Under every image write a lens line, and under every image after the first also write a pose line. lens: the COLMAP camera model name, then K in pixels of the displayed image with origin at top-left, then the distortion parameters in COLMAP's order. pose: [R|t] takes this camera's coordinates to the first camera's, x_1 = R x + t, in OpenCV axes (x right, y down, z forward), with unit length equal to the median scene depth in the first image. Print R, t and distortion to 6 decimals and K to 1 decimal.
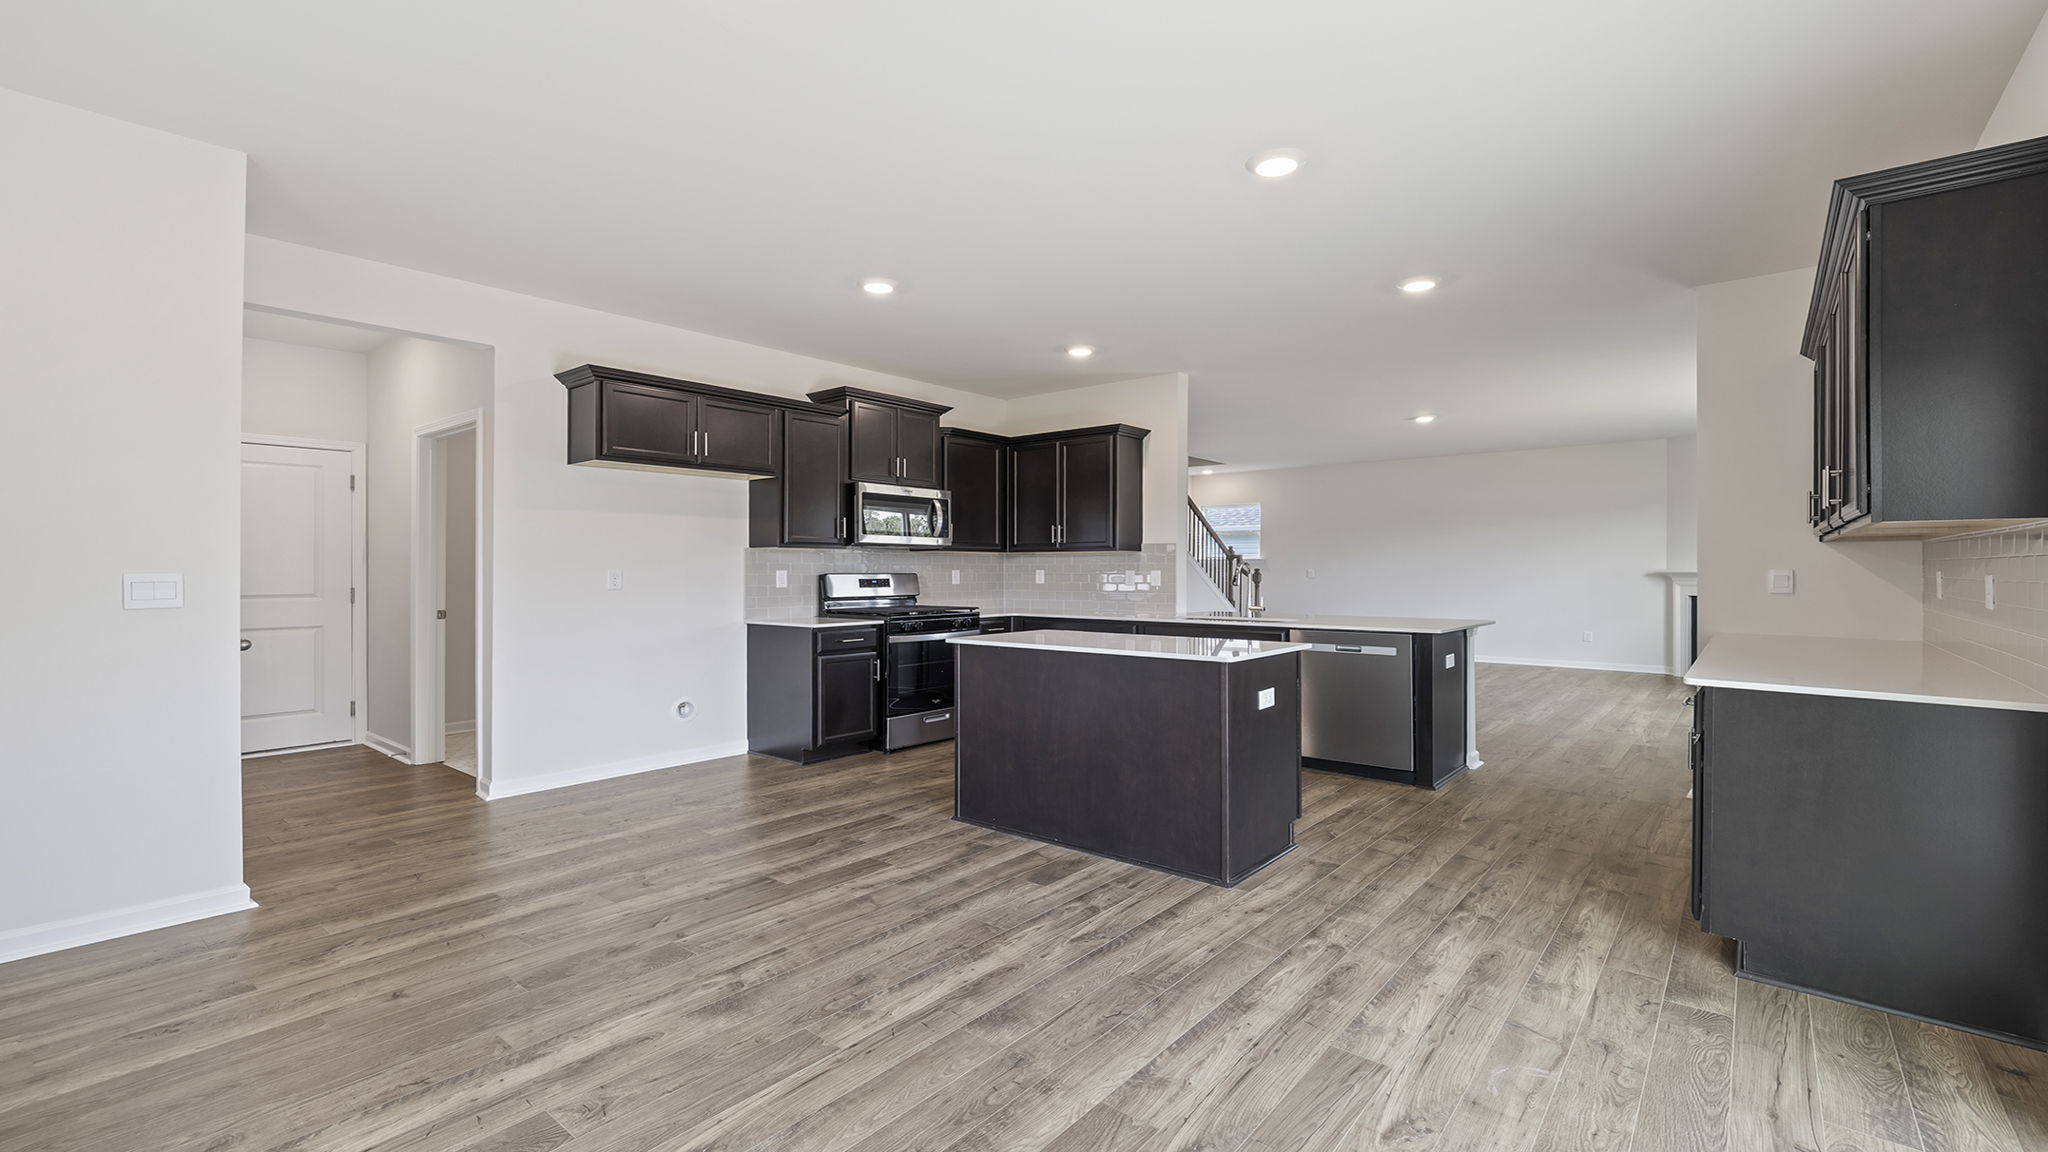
lens RADIAL K [[877.2, 0, 1015.6], [0, 877.2, 567.0], [0, 0, 1]] dist [0.000417, 0.000456]
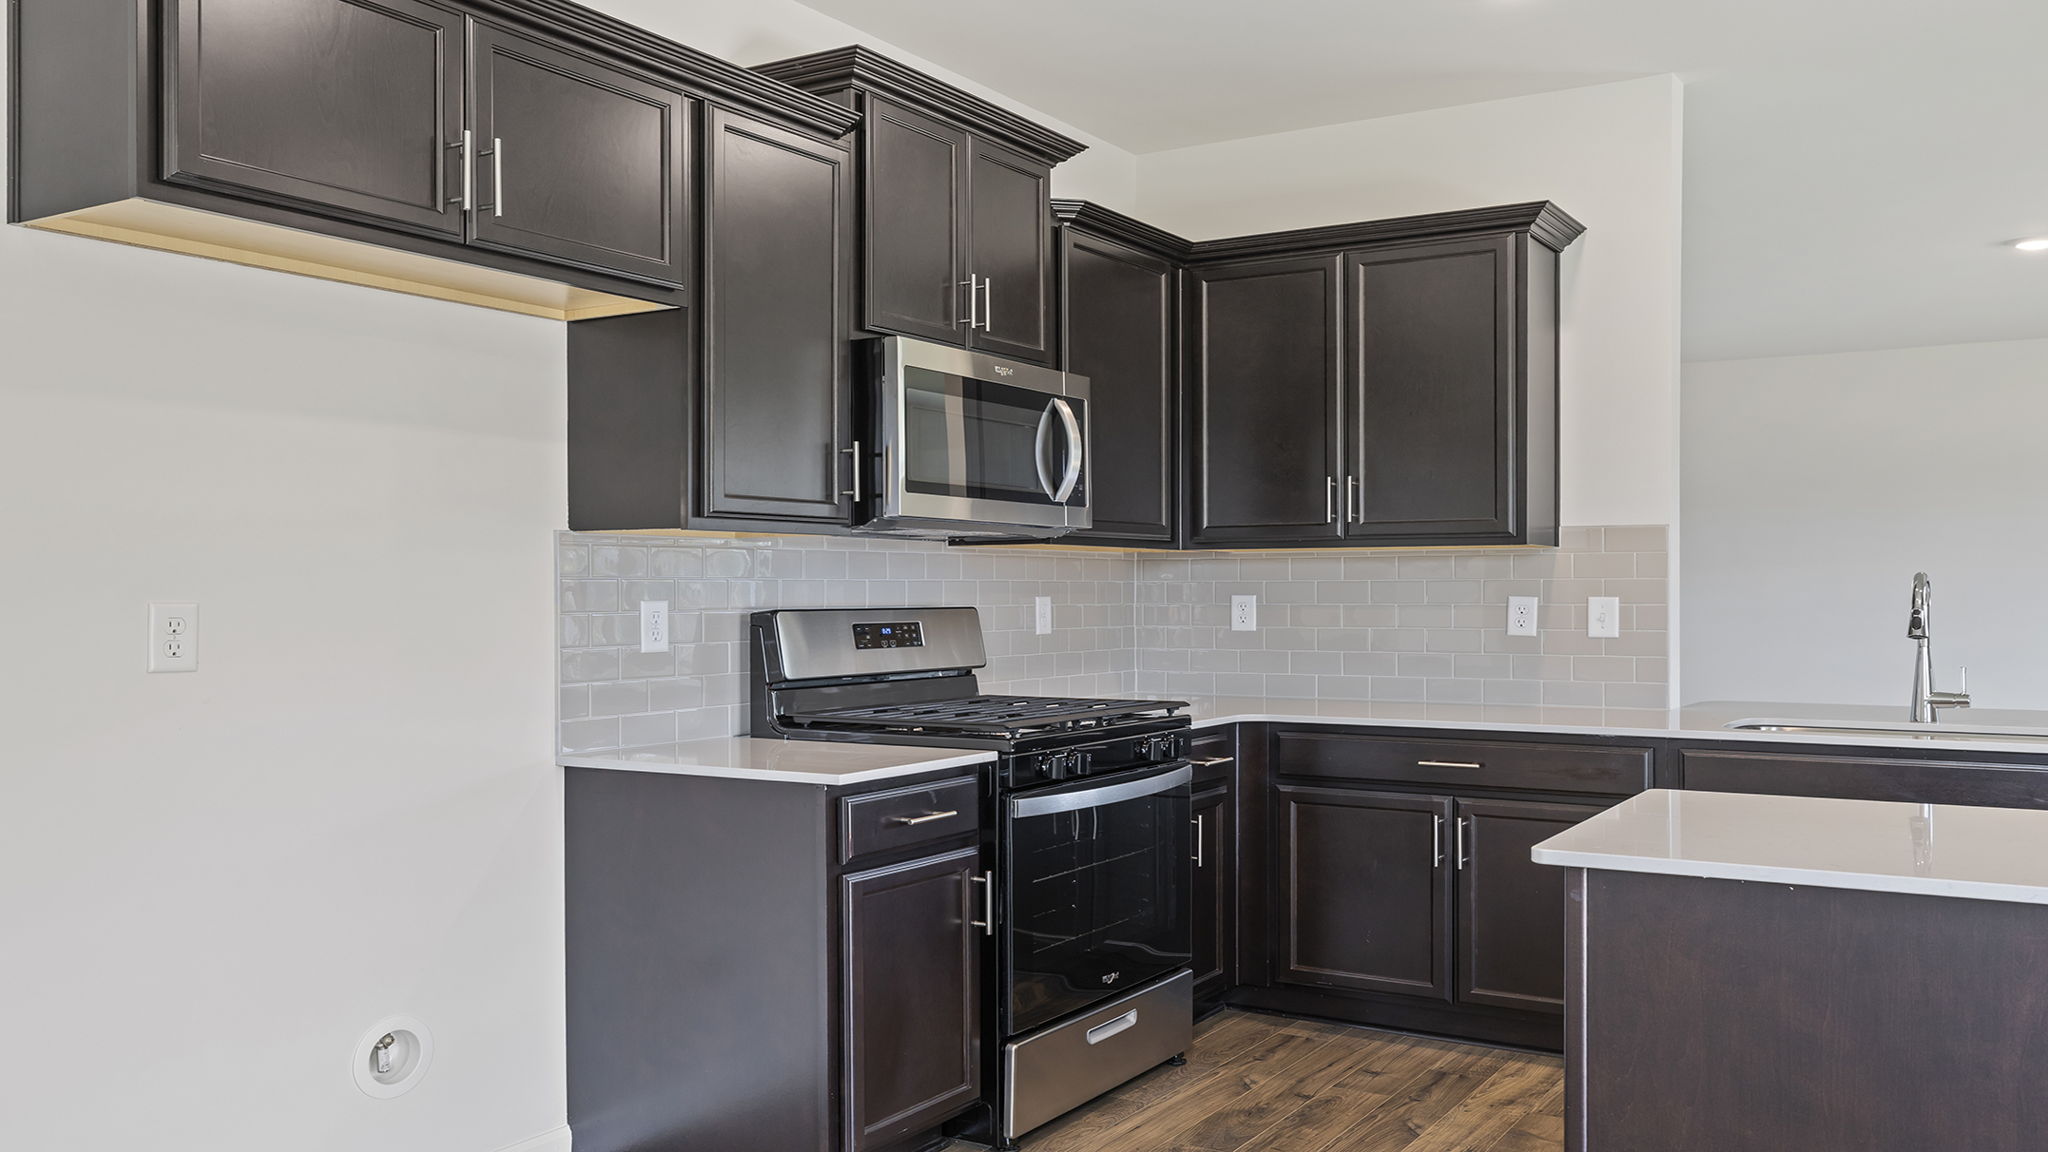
lens RADIAL K [[1704.2, 0, 1006.7], [0, 1704.2, 597.4], [0, 0, 1]] dist [-0.001028, 0.003992]
pose [[0.990620, -0.002889, 0.136615, -0.250595], [0.002046, 0.999978, 0.006312, -0.001306], [-0.136631, -0.005973, 0.990604, 0.388116]]
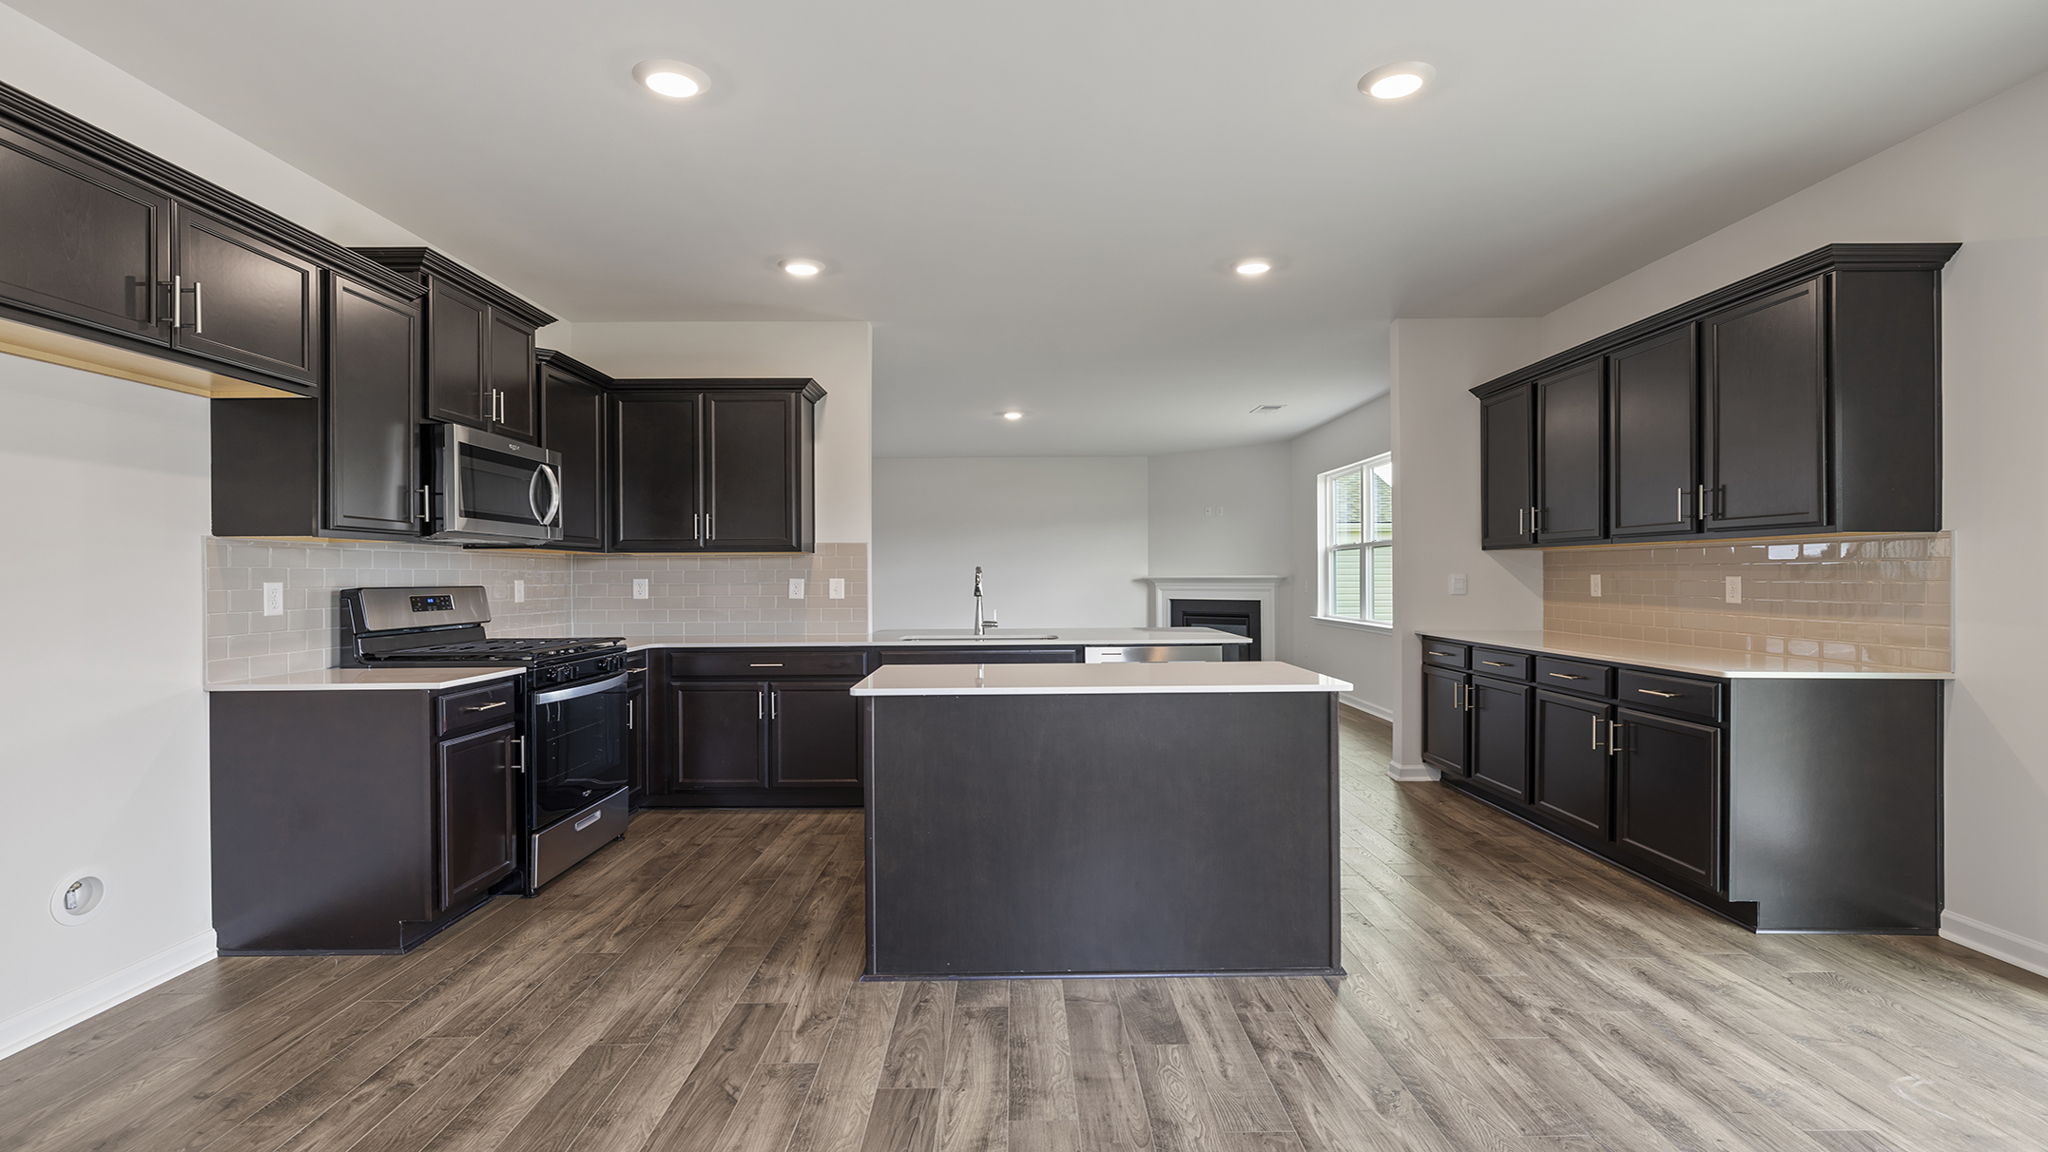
lens RADIAL K [[988.6, 0, 1024.0], [0, 988.6, 576.0], [0, 0, 1]] dist [0.000236, -0.000181]
pose [[0.761770, -0.004098, 0.647834, -0.344115], [0.004076, 0.999991, 0.001533, 0.001246], [-0.647834, 0.001473, 0.761780, 0.312100]]
